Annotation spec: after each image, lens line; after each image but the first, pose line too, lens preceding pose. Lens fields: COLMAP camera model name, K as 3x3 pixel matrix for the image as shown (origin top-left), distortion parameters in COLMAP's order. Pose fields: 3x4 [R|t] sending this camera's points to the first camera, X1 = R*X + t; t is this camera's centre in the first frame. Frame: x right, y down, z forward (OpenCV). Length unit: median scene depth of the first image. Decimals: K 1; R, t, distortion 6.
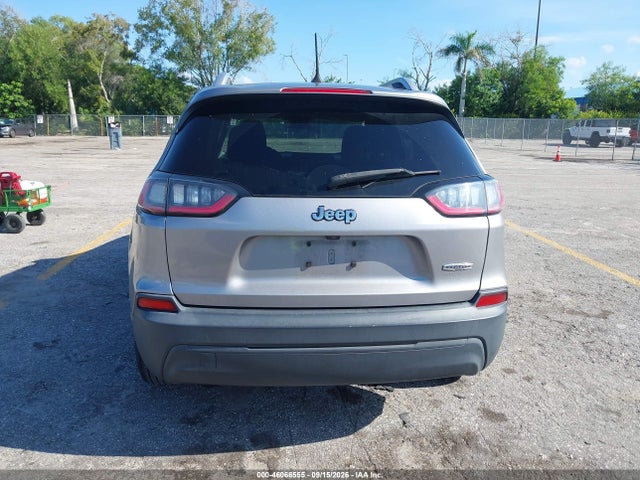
lens RADIAL K [[515.1, 0, 320.0], [0, 515.1, 240.0], [0, 0, 1]] dist [0.002022, -0.001327]
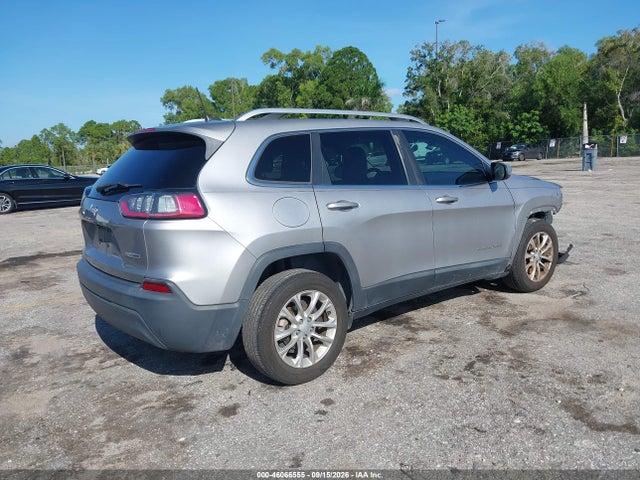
lens RADIAL K [[515.1, 0, 320.0], [0, 515.1, 240.0], [0, 0, 1]] dist [0.002022, -0.001327]
pose [[0.537648, 0.104132, -0.836714, 0.109451], [-0.139104, 0.989701, 0.033787, -0.006438], [0.831615, 0.098225, 0.546597, 0.044465]]
